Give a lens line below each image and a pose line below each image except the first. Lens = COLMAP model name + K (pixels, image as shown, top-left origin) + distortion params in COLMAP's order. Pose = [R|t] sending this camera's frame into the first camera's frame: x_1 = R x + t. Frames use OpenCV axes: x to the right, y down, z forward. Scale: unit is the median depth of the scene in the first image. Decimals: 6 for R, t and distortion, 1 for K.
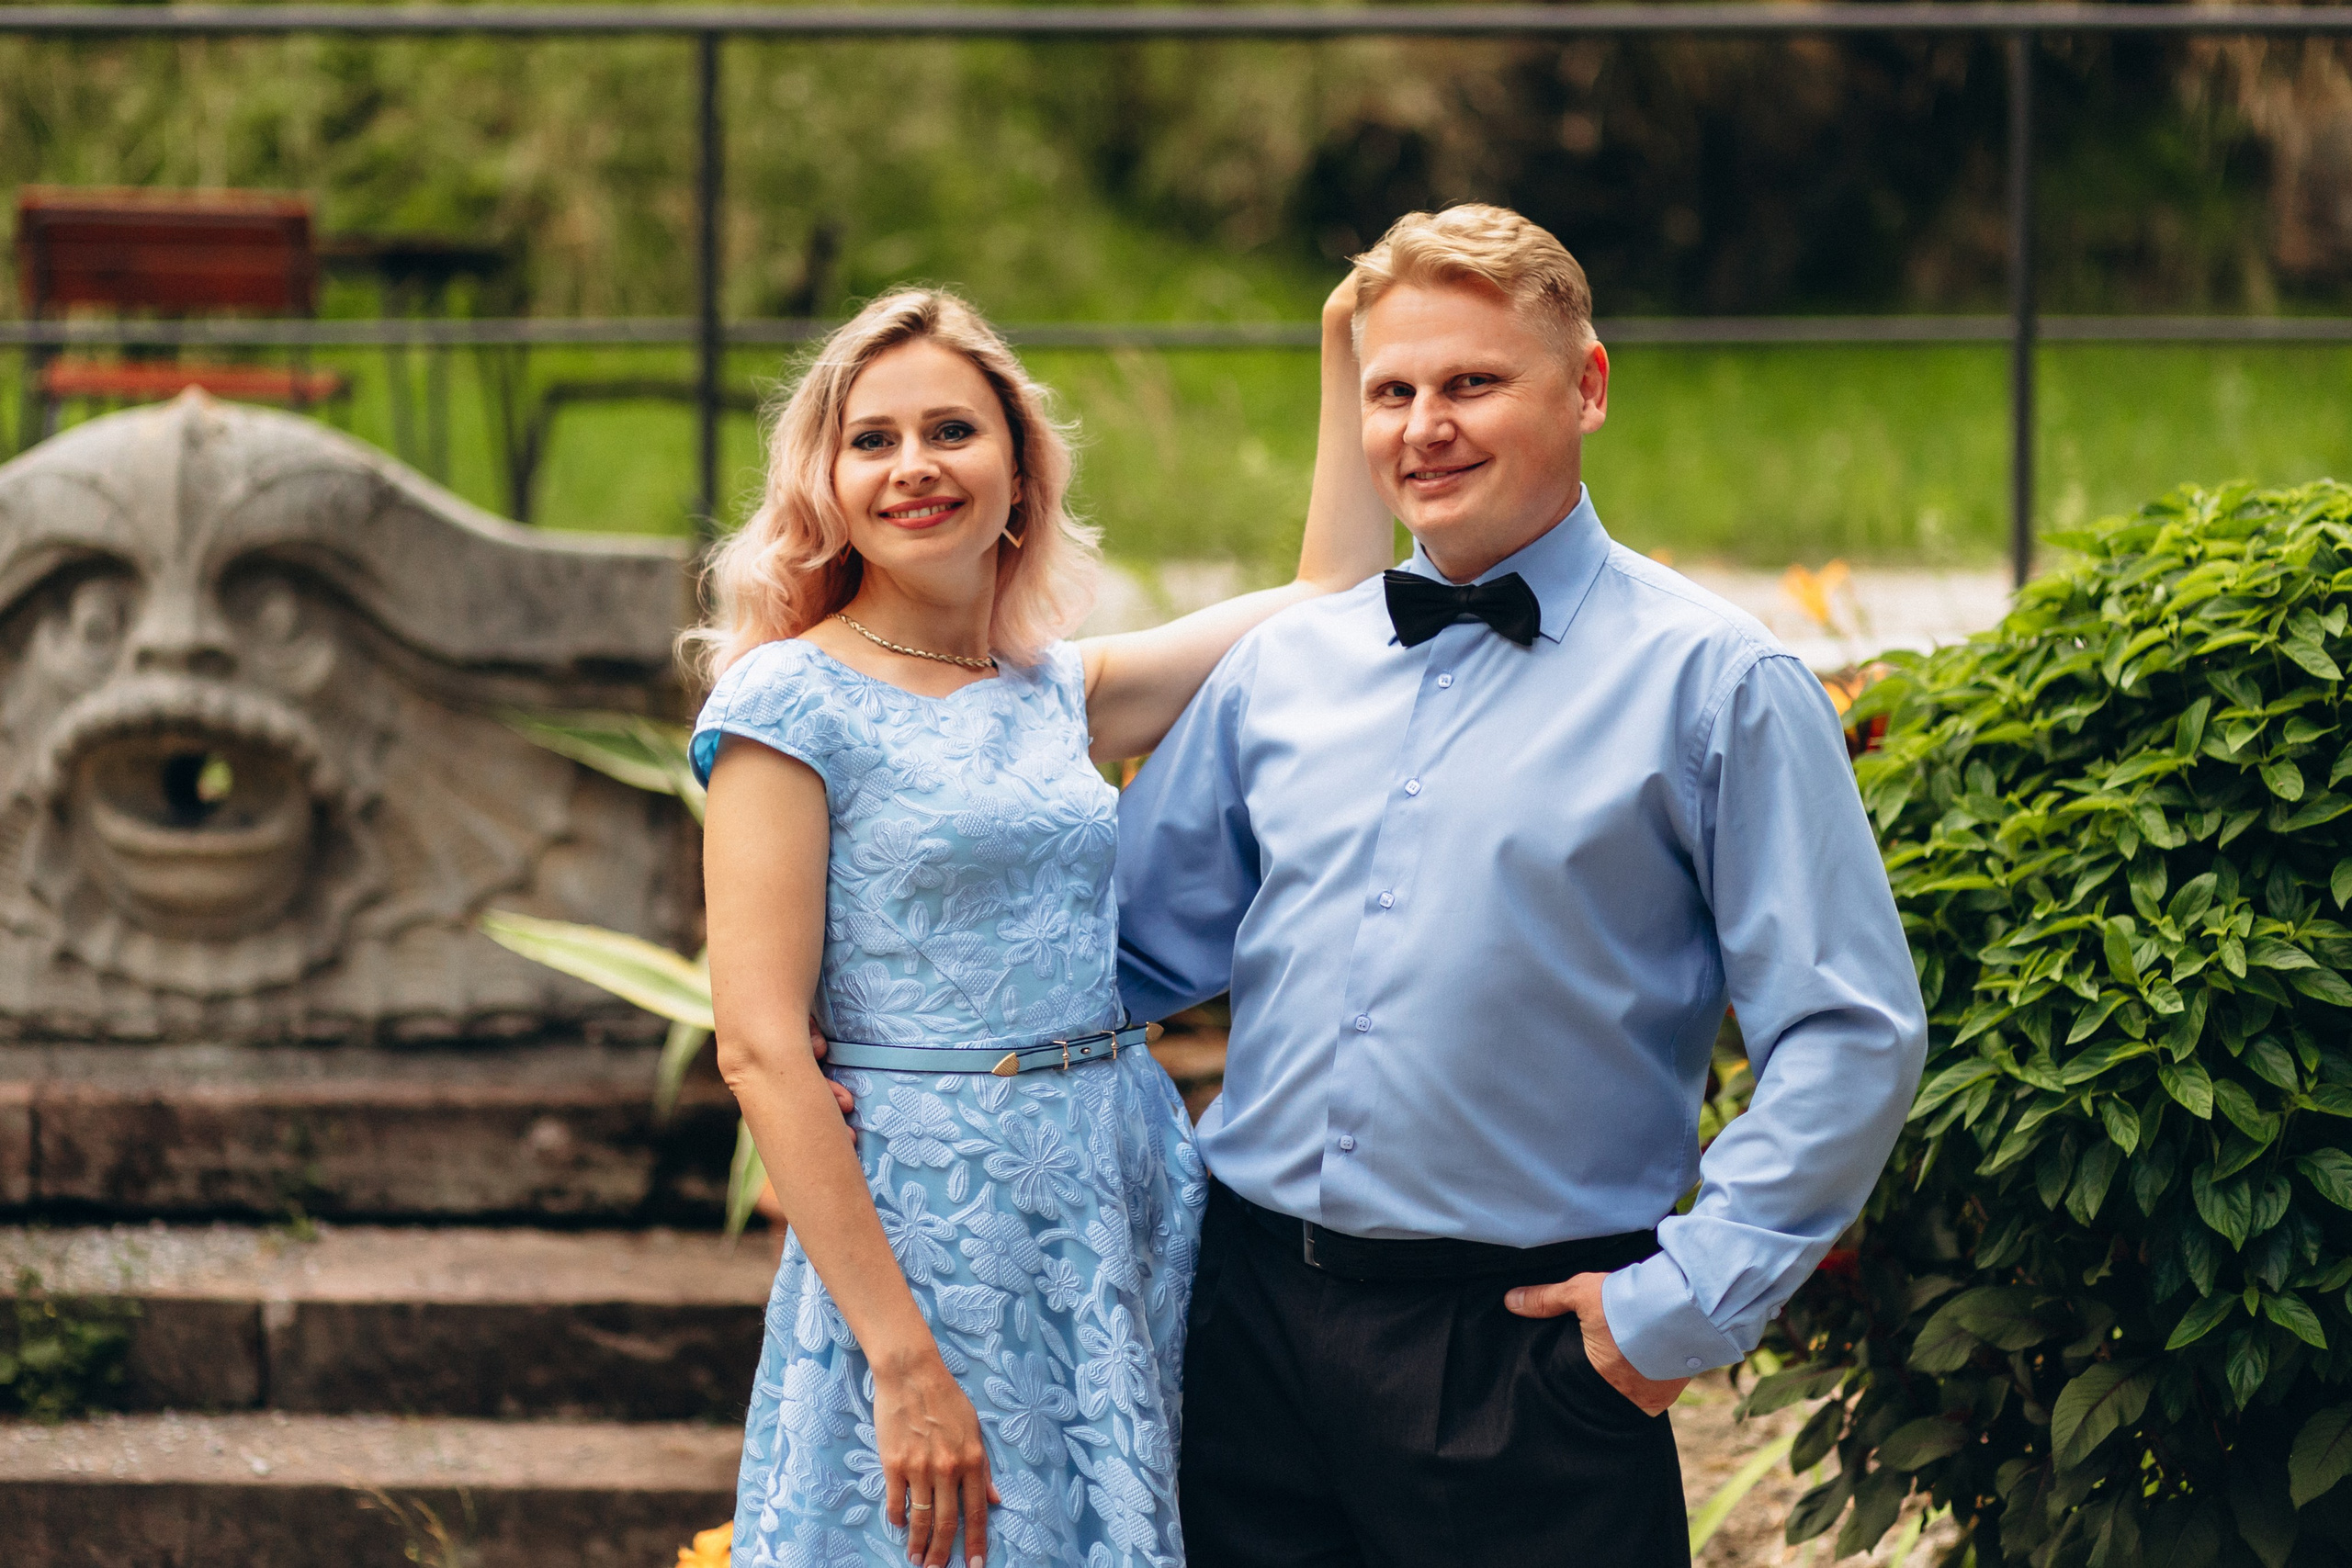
lens RADIAL K [[5716.2, 0, 1176.0], [0, 5716.2, 784.0], [0, 0, 1]] dist [0.020583, -0.110795]
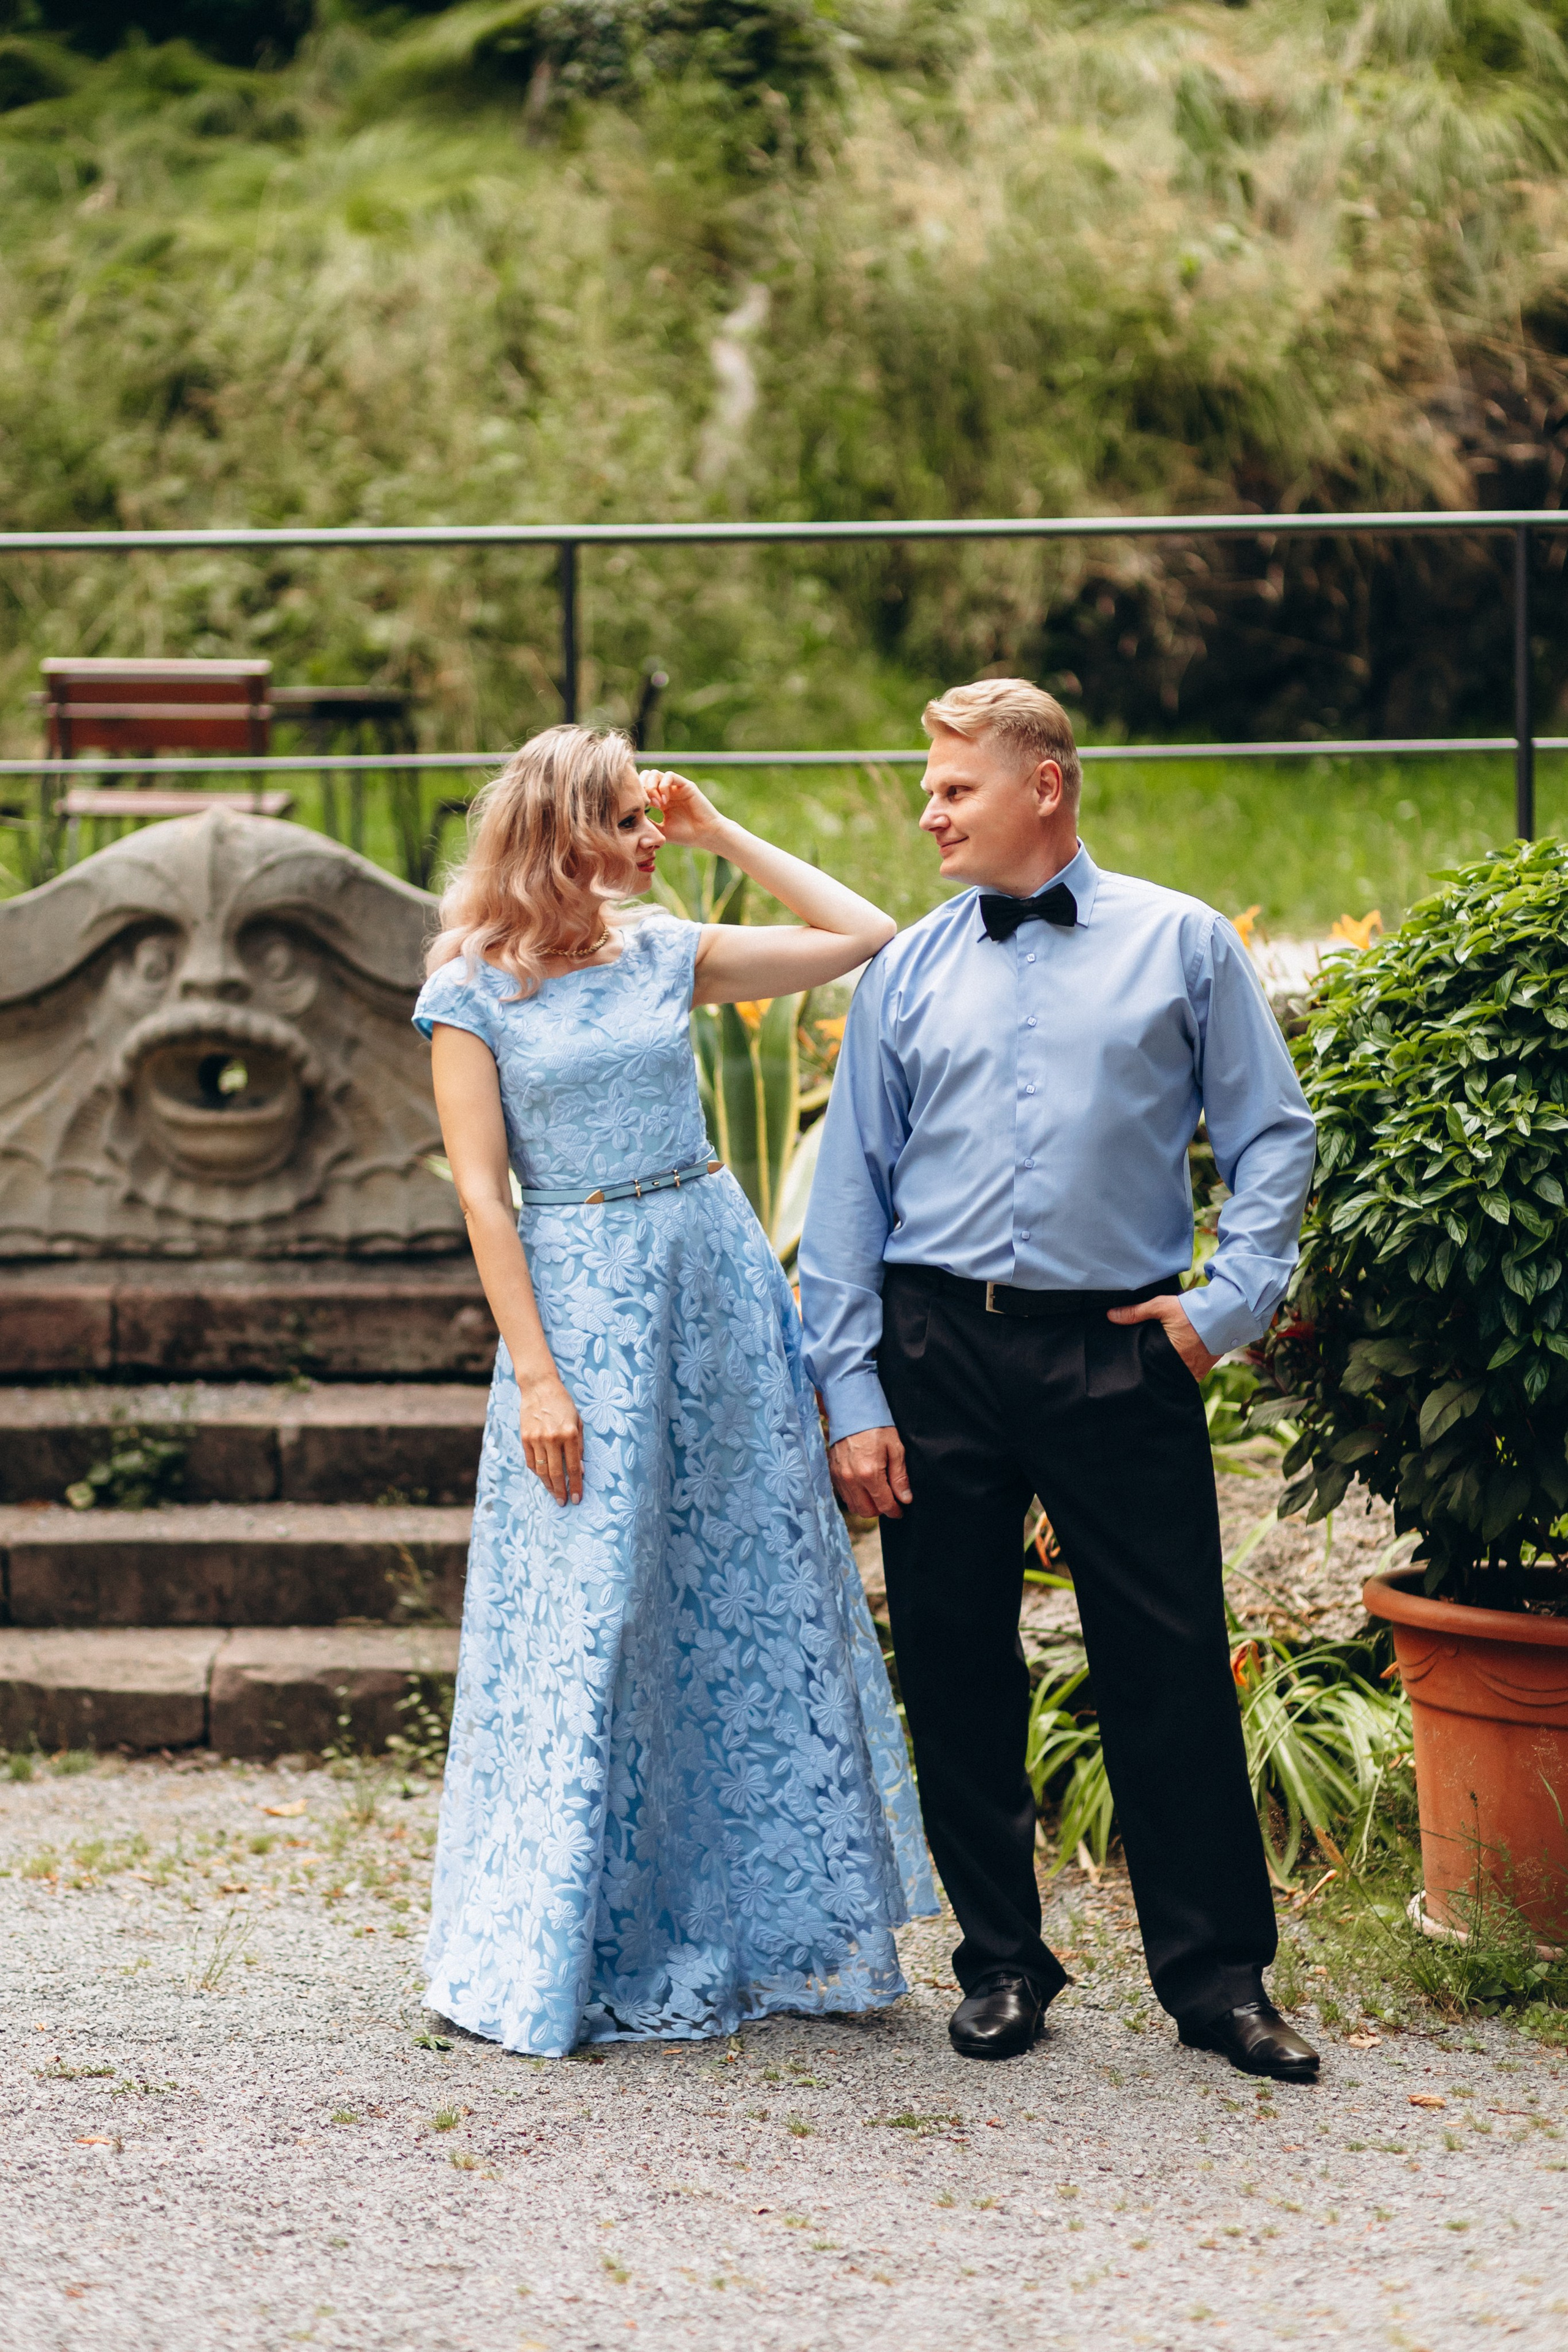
lens RADIAL K [[5716.7, 0, 784.0], [0, 5716.7, 1176.0], [0, 0, 1]] dist [0.020583, -0.110795]
pose [[0.999238, -0.010948, -0.037462, 0.031269], [0.010696, 0.999919, -0.006936, 0.048501], [0.037535, 0.006530, 0.999274, -0.574695]]
